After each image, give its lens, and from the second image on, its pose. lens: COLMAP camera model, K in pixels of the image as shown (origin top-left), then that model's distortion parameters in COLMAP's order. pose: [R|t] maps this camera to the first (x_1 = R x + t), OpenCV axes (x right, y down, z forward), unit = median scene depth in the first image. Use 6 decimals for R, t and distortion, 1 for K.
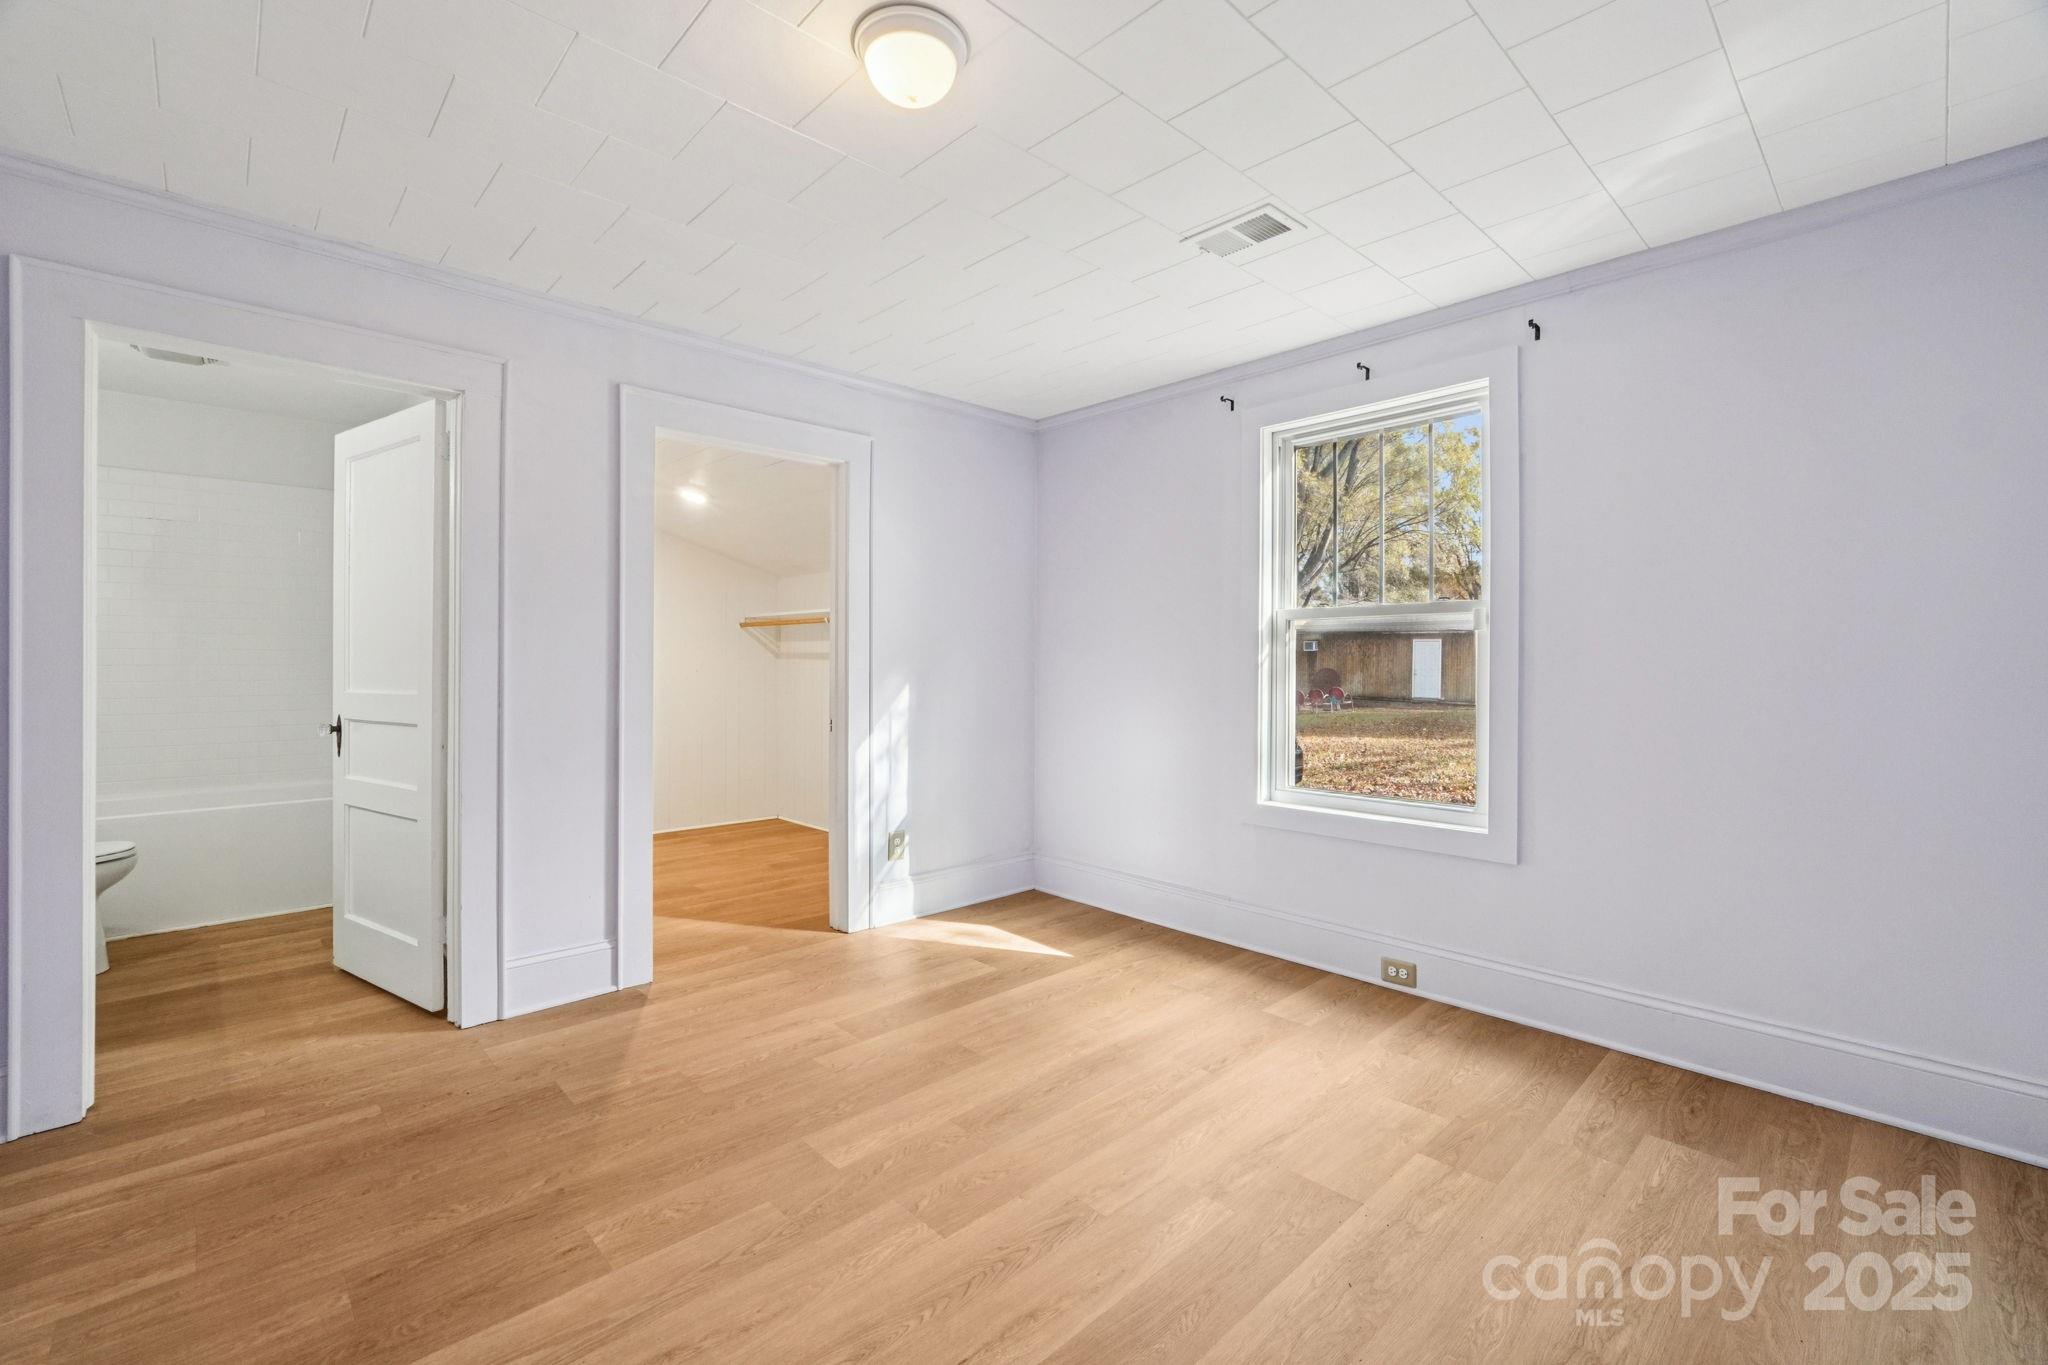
lens RADIAL K [[861.6, 0, 1020.6], [0, 861.6, 666.3], [0, 0, 1]] dist [0.000118, 0.000053]
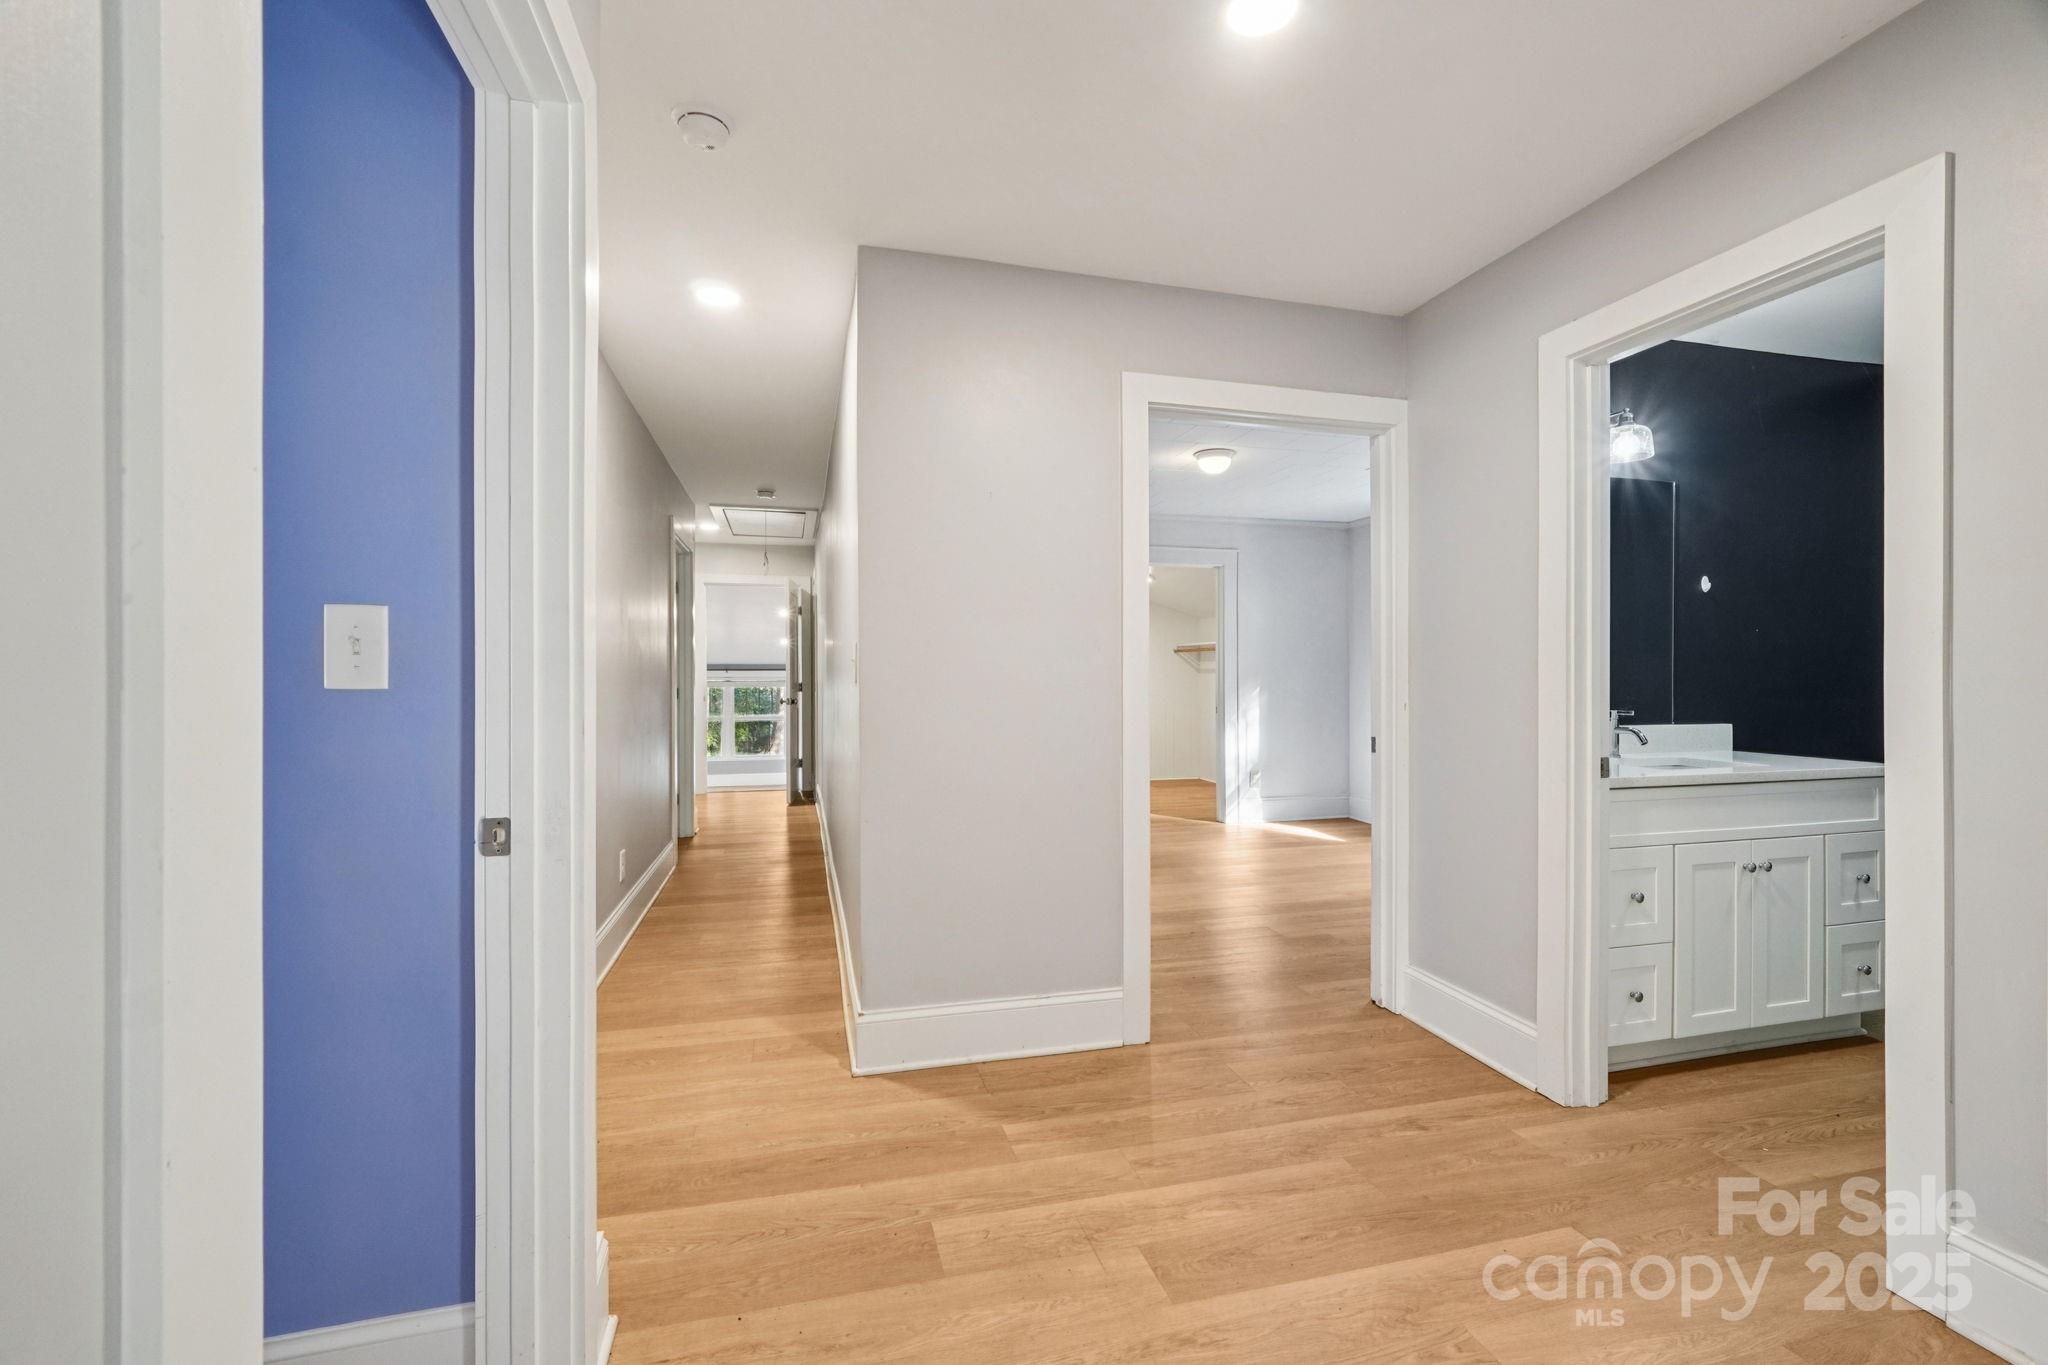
lens RADIAL K [[861.6, 0, 1025.6], [0, 861.6, 680.0], [0, 0, 1]] dist [0.000118, 0.000053]
pose [[0.878119, 0.000015, -0.478443, 0.286733], [-0.002154, 0.999990, -0.003922, 0.015808], [0.478438, 0.004474, 0.878110, -0.766753]]
